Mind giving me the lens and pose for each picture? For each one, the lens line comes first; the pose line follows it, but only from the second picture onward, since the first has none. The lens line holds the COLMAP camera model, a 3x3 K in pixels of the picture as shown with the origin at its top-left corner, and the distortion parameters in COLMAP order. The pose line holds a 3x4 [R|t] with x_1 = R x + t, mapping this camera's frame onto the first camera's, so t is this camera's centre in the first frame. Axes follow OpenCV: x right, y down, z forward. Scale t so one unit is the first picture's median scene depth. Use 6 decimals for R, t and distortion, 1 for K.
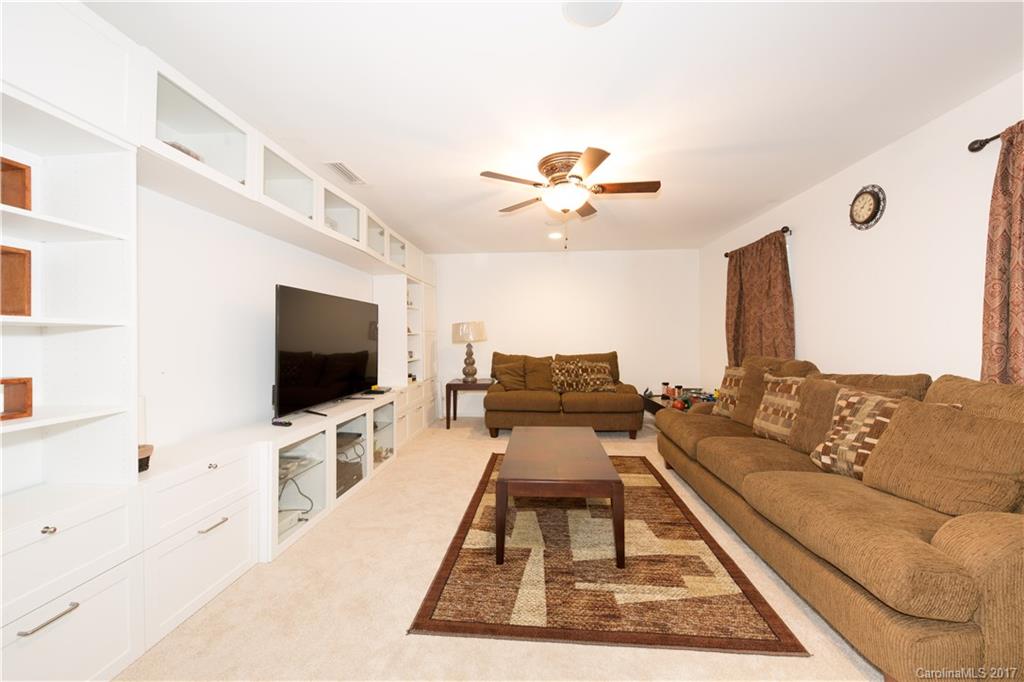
lens RADIAL K [[409.9, 0, 507.1], [0, 409.9, 341.2], [0, 0, 1]] dist [-0.013367, -0.001045]
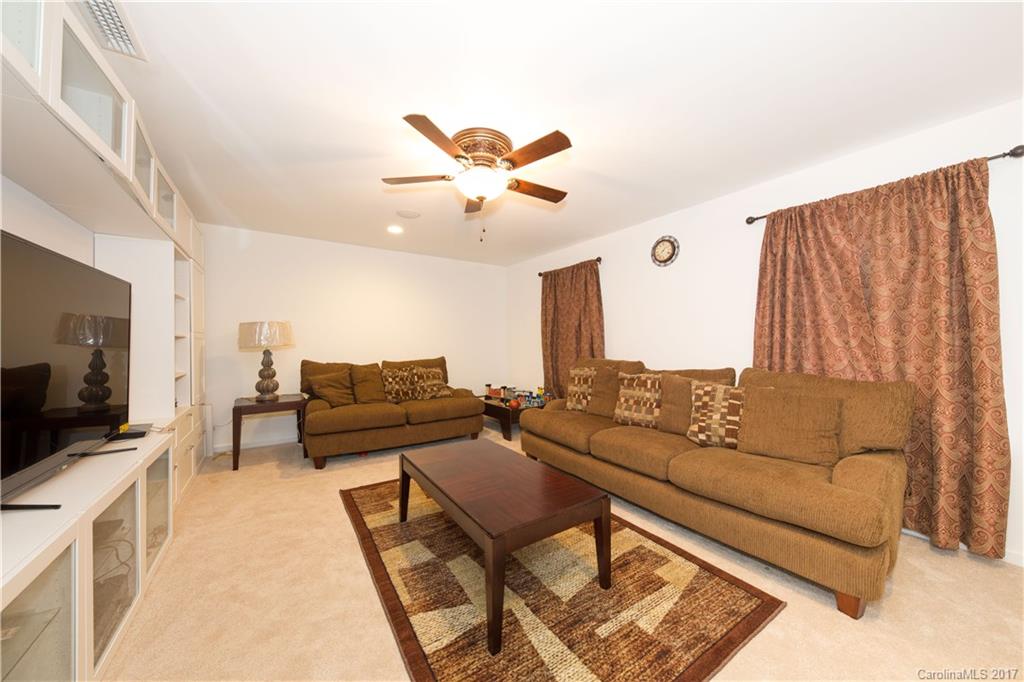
lens RADIAL K [[360.7, 0, 517.7], [0, 360.7, 342.2], [0, 0, 1]] dist [-0.005828, -0.000418]
pose [[0.769969, 0.006954, 0.638044, -0.304912], [0.002210, 0.999906, -0.013565, 0.002958], [-0.638078, 0.011854, 0.769880, 0.366520]]
